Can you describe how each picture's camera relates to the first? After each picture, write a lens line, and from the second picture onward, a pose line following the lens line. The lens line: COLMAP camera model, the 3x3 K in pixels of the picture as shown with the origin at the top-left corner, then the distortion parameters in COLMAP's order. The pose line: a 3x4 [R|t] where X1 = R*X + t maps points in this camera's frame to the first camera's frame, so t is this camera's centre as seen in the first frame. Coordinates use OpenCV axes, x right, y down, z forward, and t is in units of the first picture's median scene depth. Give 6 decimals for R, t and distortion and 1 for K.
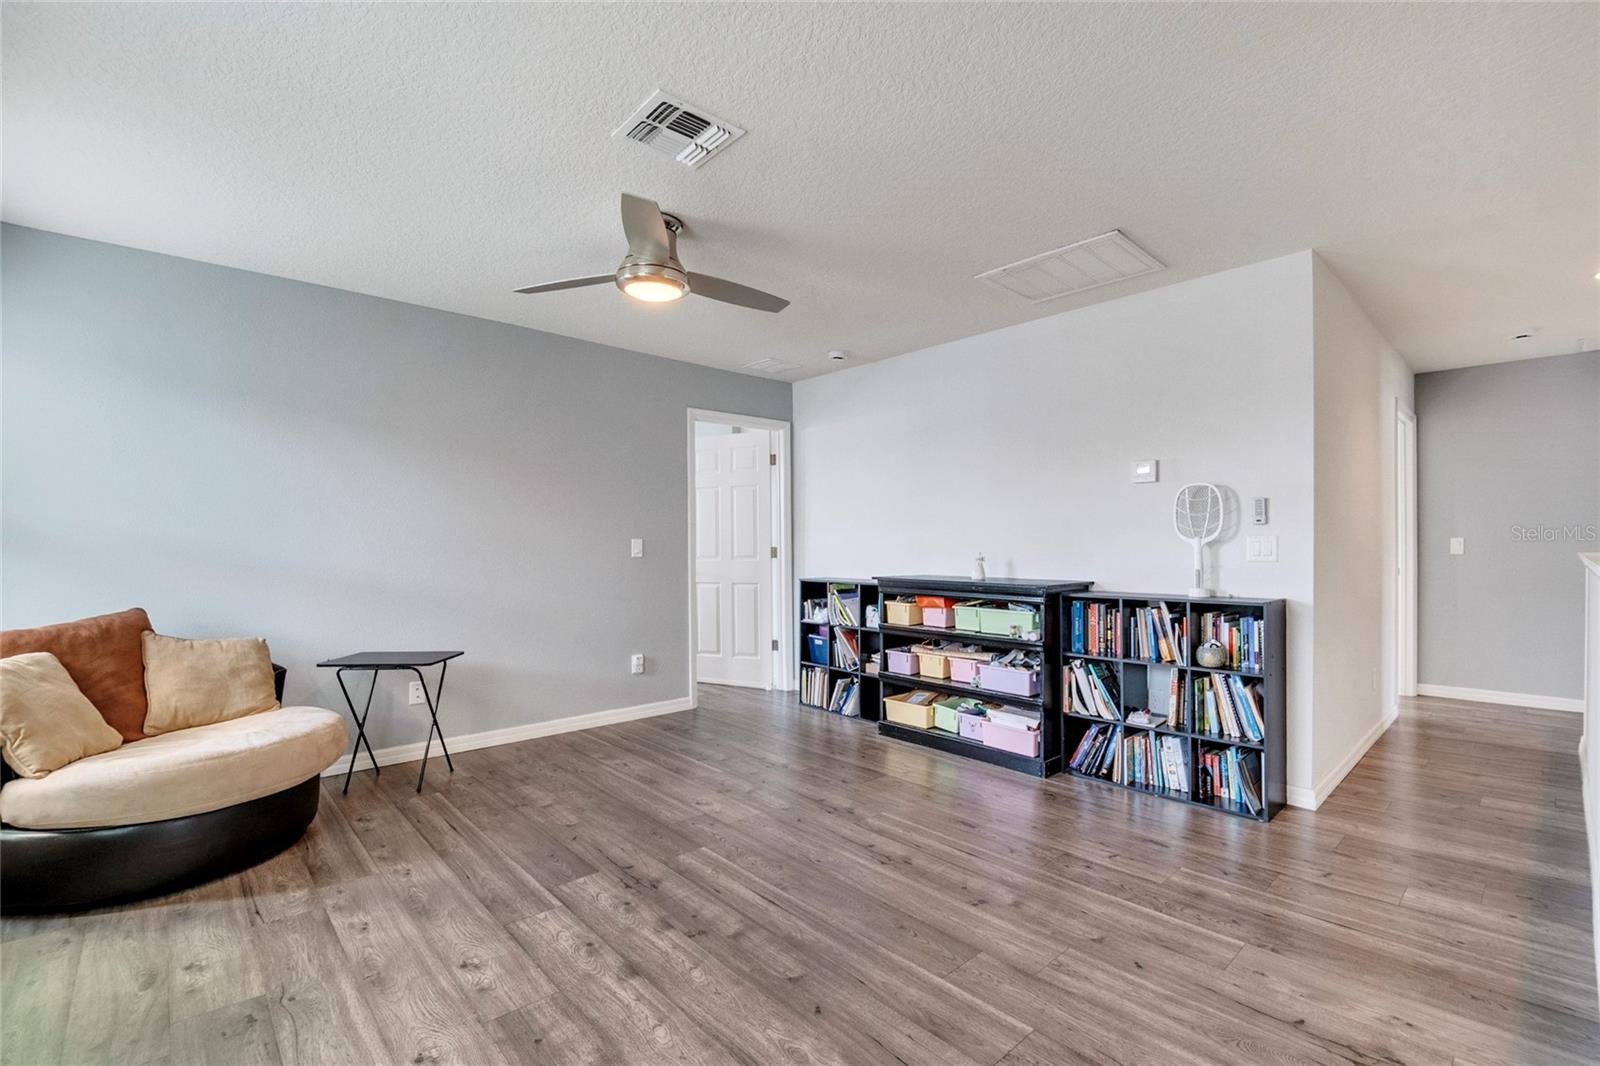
lens RADIAL K [[710.1, 0, 806.3], [0, 710.1, 543.9], [0, 0, 1]] dist [-0.002030, -0.001244]
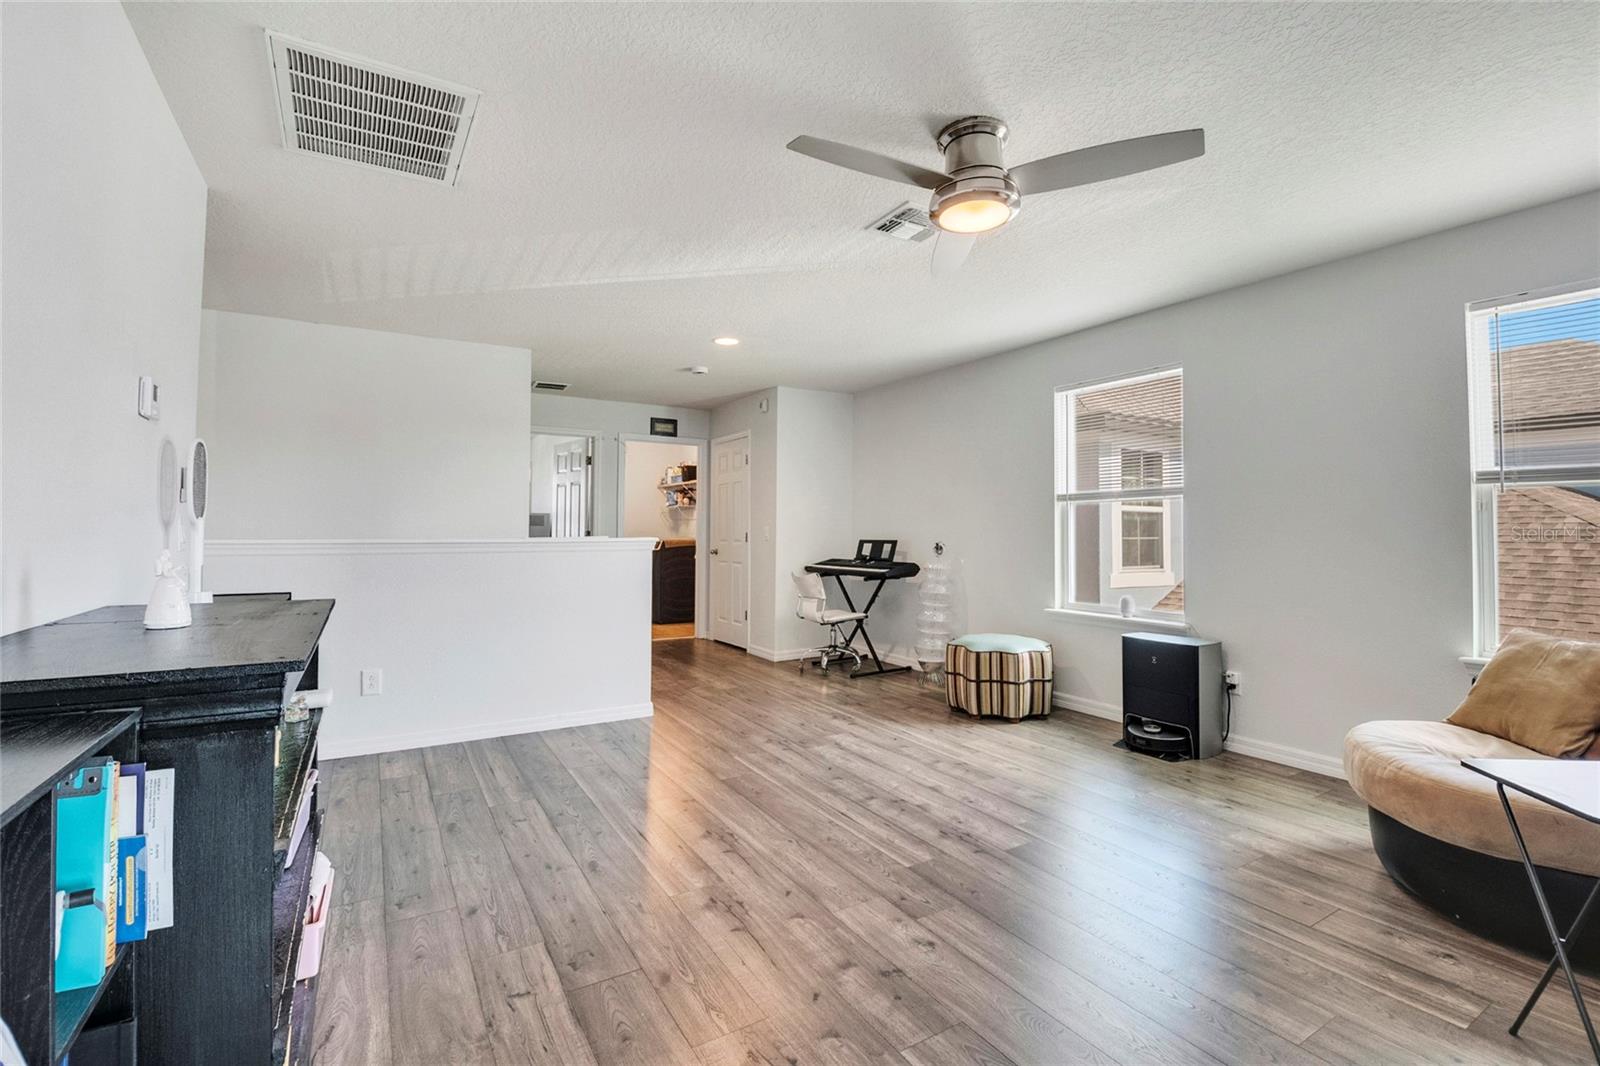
lens RADIAL K [[710.1, 0, 808.6], [0, 710.1, 519.3], [0, 0, 1]] dist [-0.002030, -0.001244]
pose [[-0.981987, 0.001641, 0.188942, -0.199471], [-0.001543, 0.999859, -0.016700, 0.000915], [-0.188943, -0.016691, -0.981846, 1.980680]]
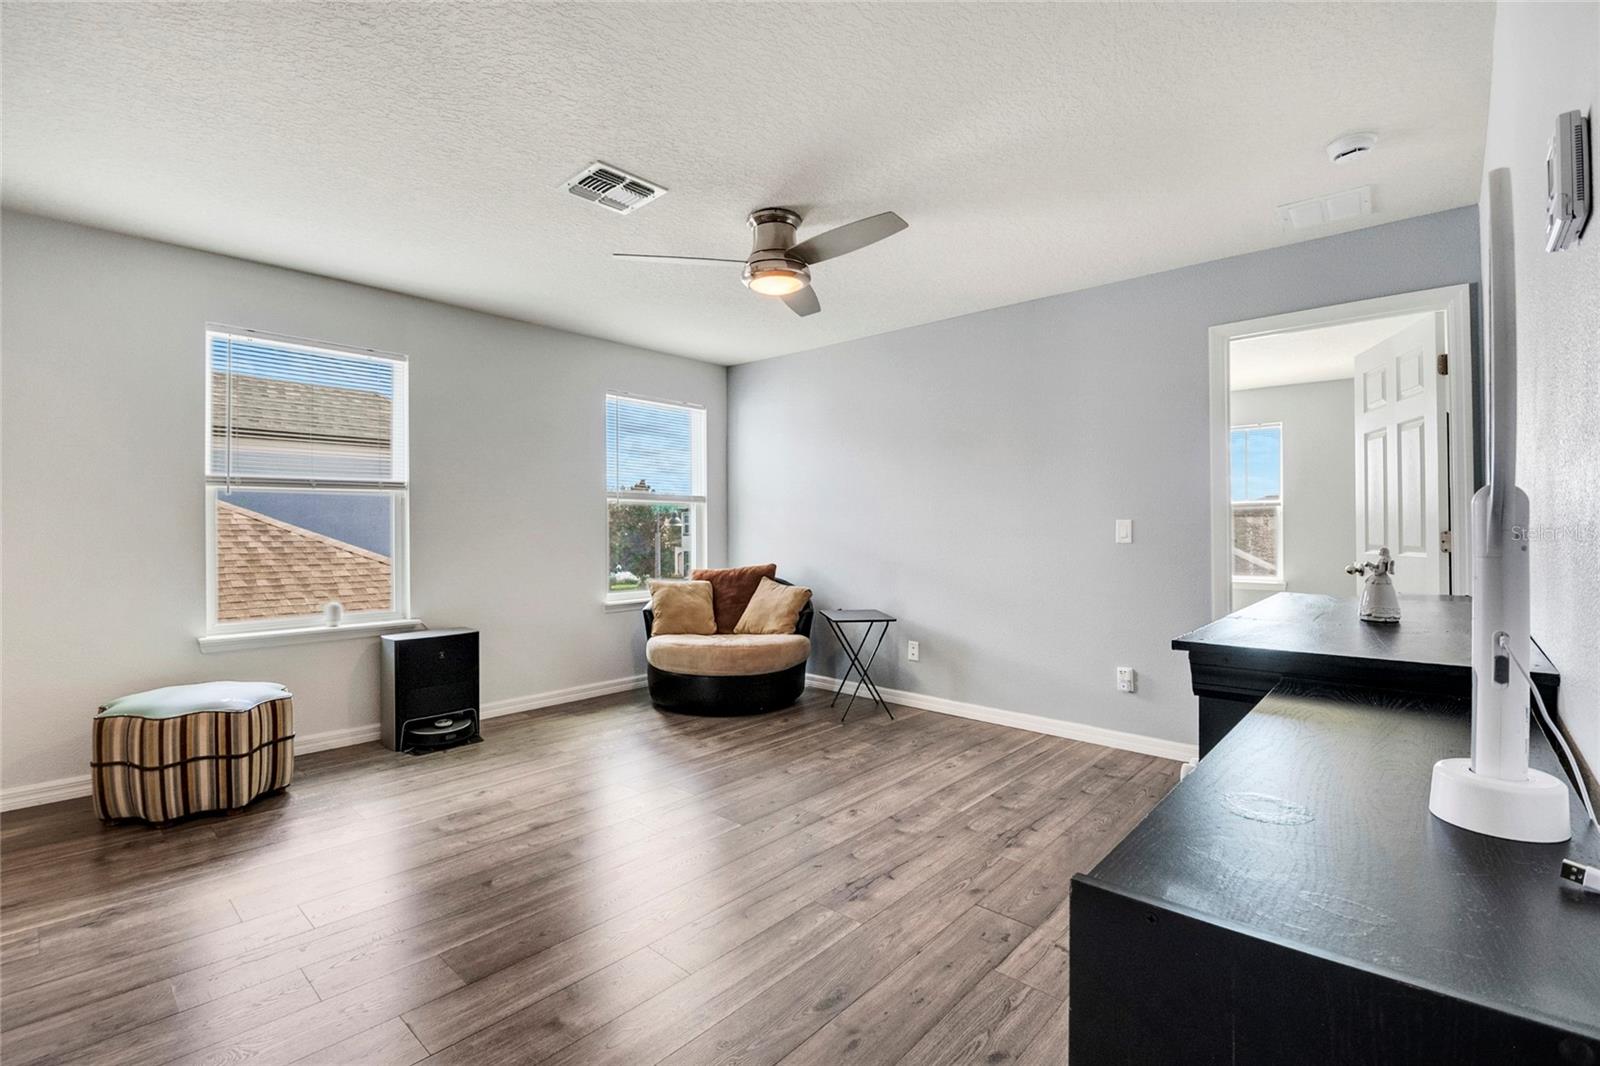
lens RADIAL K [[710.1, 0, 815.5], [0, 710.1, 528.7], [0, 0, 1]] dist [-0.002030, -0.001244]
pose [[0.102503, 0.001556, -0.994731, 0.901459], [0.001252, 0.999998, 0.001694, 0.002503], [0.994732, -0.001419, 0.102501, 1.035770]]
